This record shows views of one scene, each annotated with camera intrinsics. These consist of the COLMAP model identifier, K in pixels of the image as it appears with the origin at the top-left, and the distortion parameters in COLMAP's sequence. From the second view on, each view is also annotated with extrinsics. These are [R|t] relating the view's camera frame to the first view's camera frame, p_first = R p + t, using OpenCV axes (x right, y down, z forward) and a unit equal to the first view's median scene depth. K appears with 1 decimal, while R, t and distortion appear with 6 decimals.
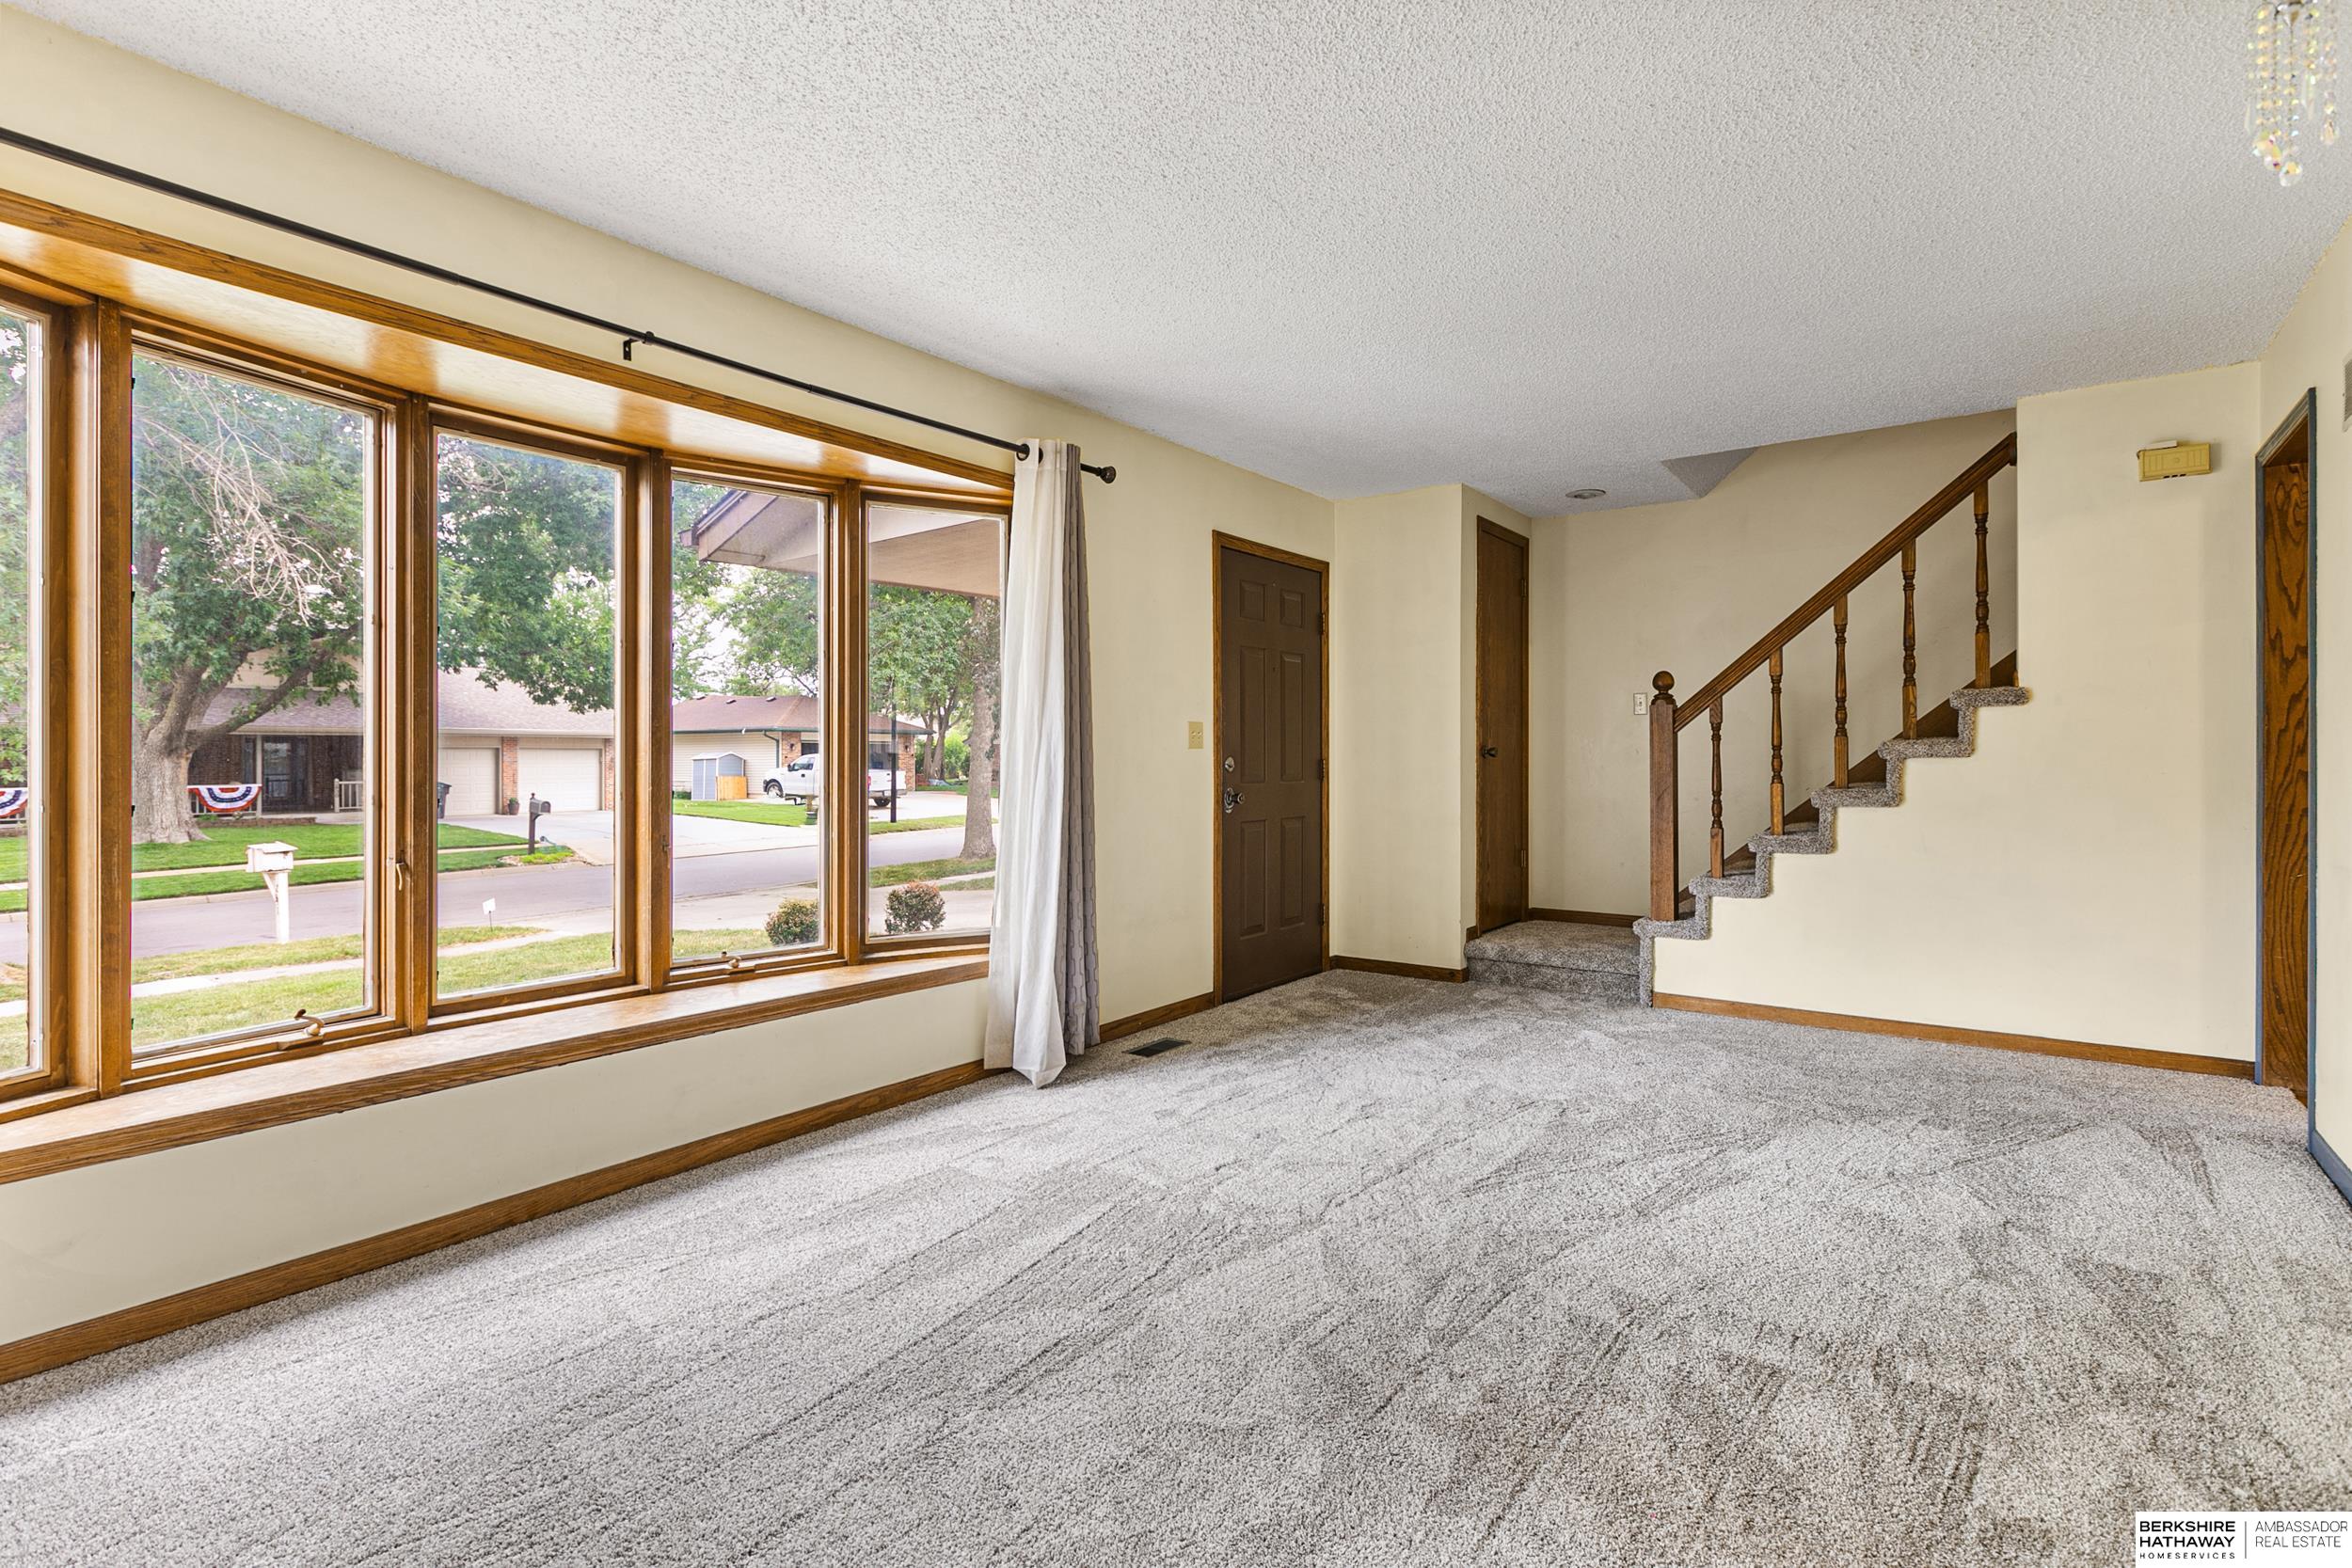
lens RADIAL K [[1124.3, 0, 1174.7], [0, 1124.3, 754.1], [0, 0, 1]] dist [-0.003690, -0.000465]
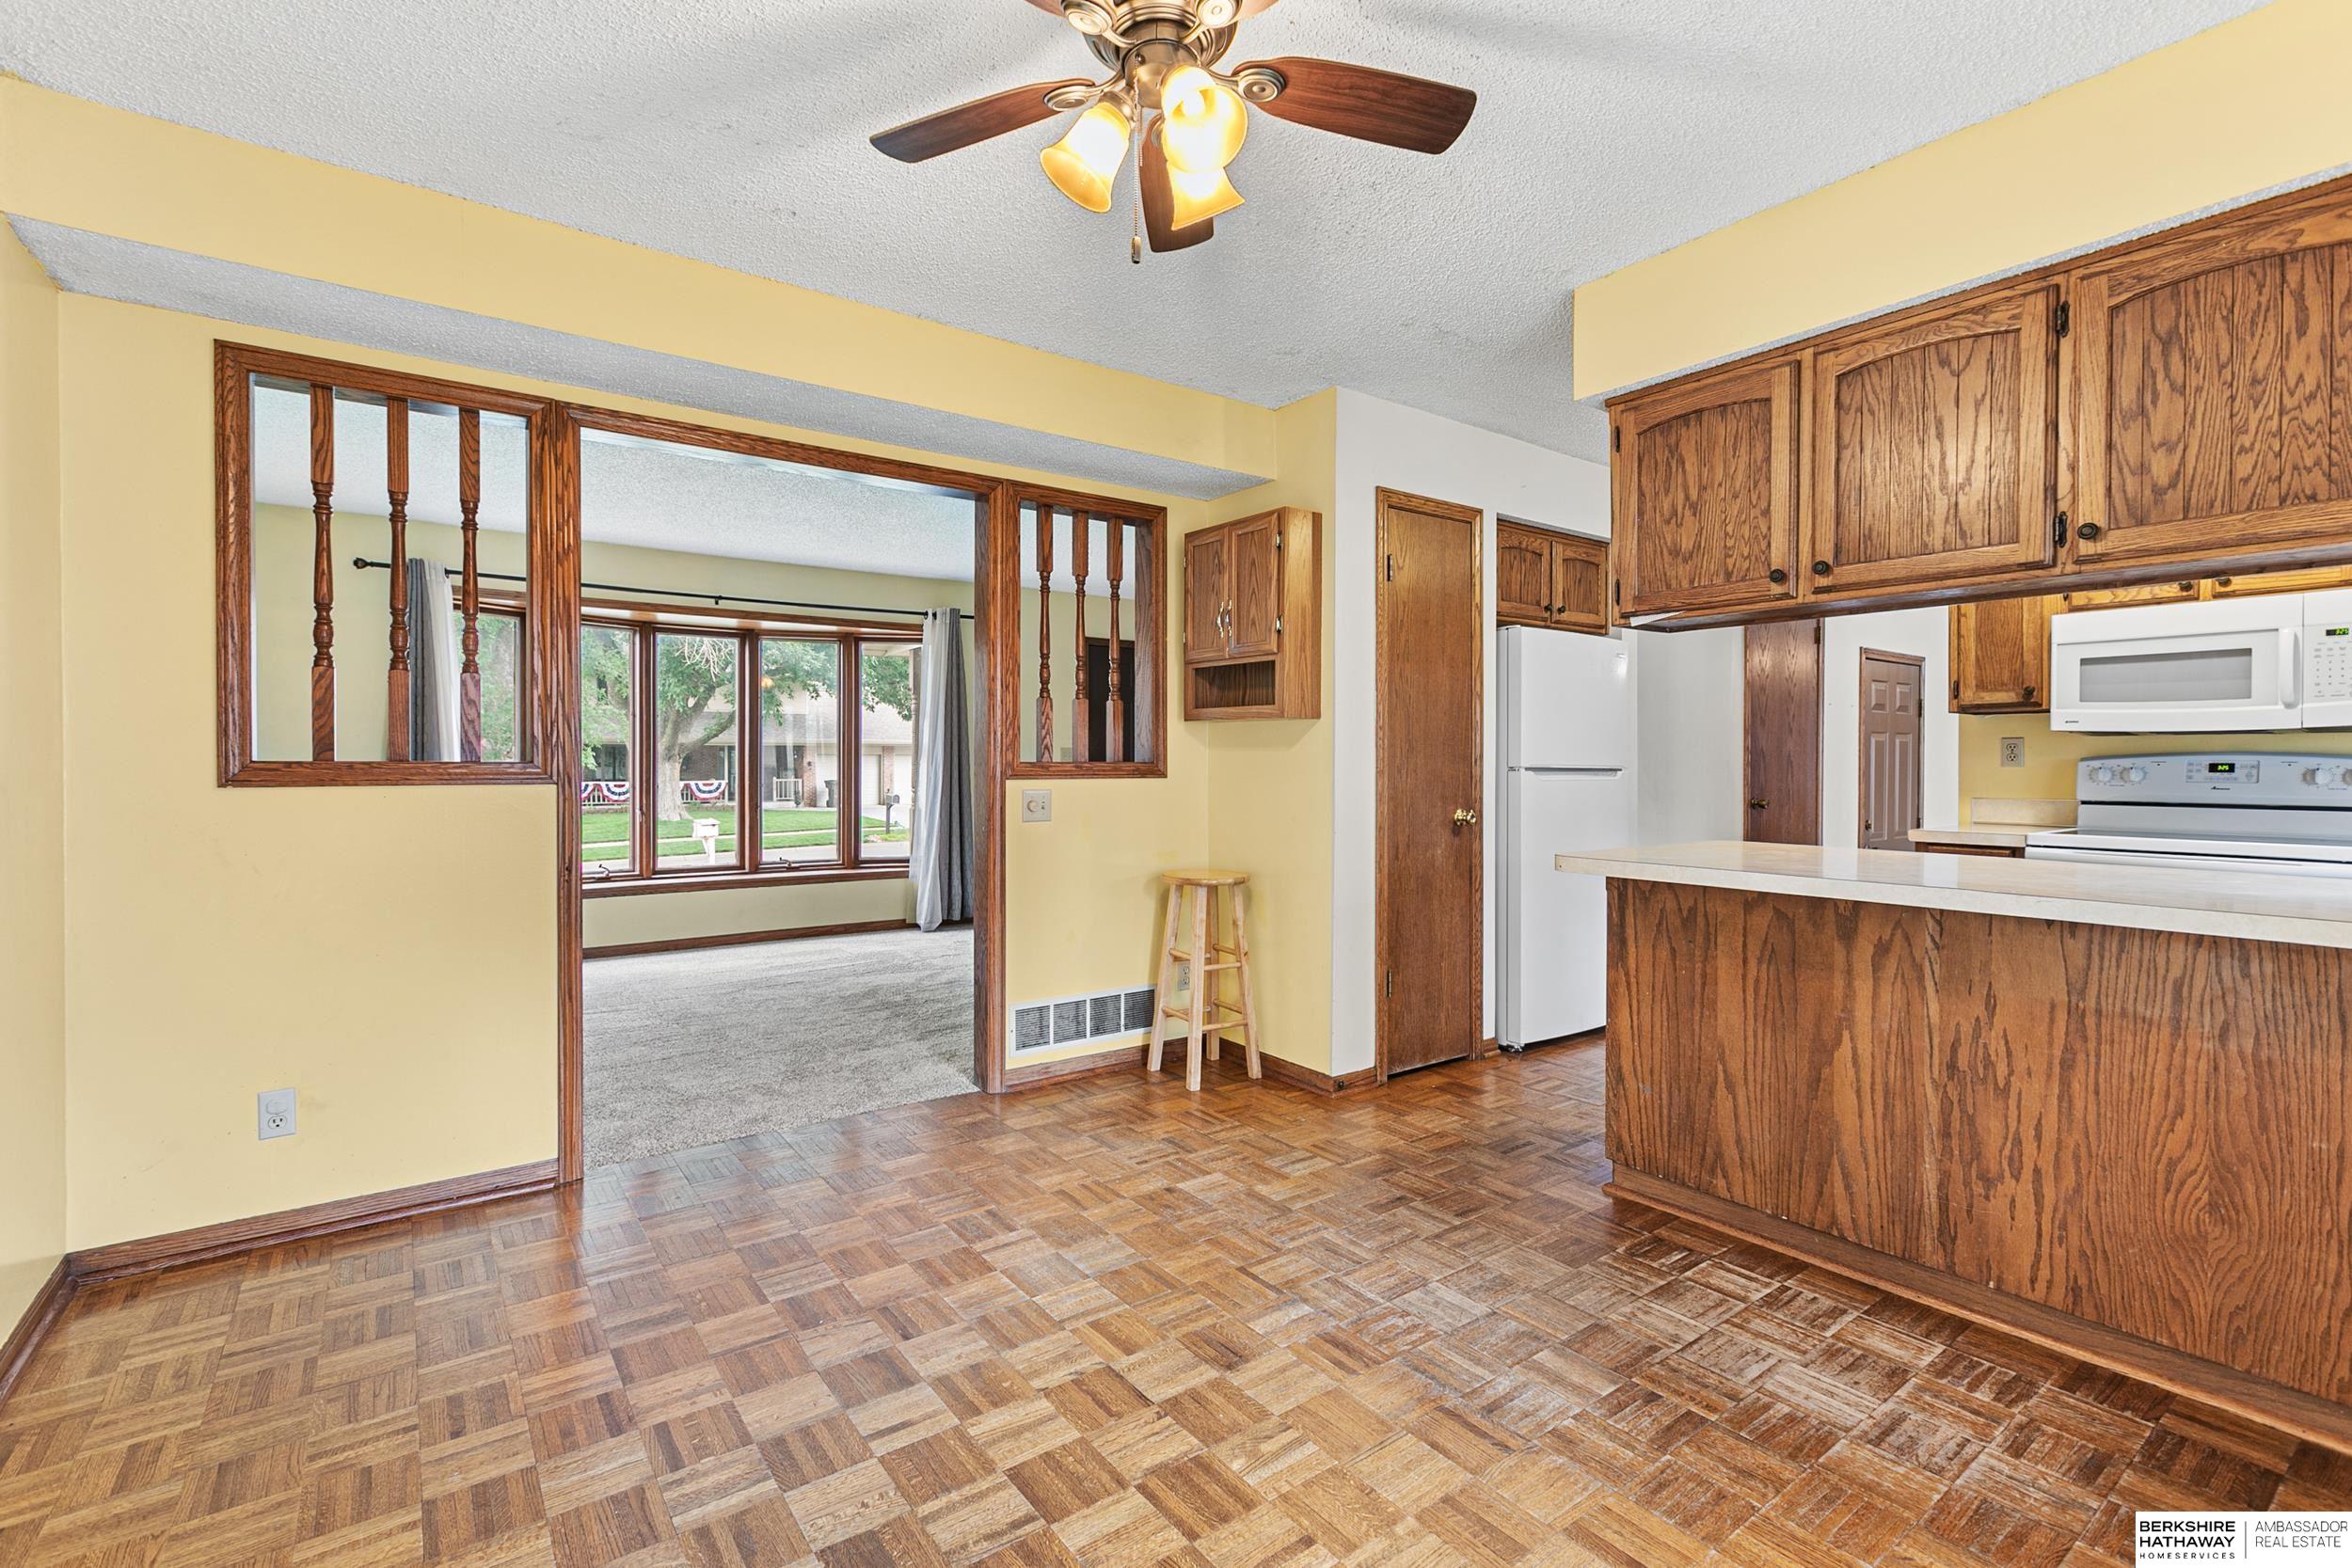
lens RADIAL K [[1078.0, 0, 1176.0], [0, 1078.0, 784.0], [0, 0, 1]] dist [0.029962, -0.000044]
pose [[0.949364, 0.010442, -0.314004, 0.167461], [-0.003188, 0.999716, 0.023608, -0.003159], [0.314161, -0.021412, 0.949128, -0.127701]]
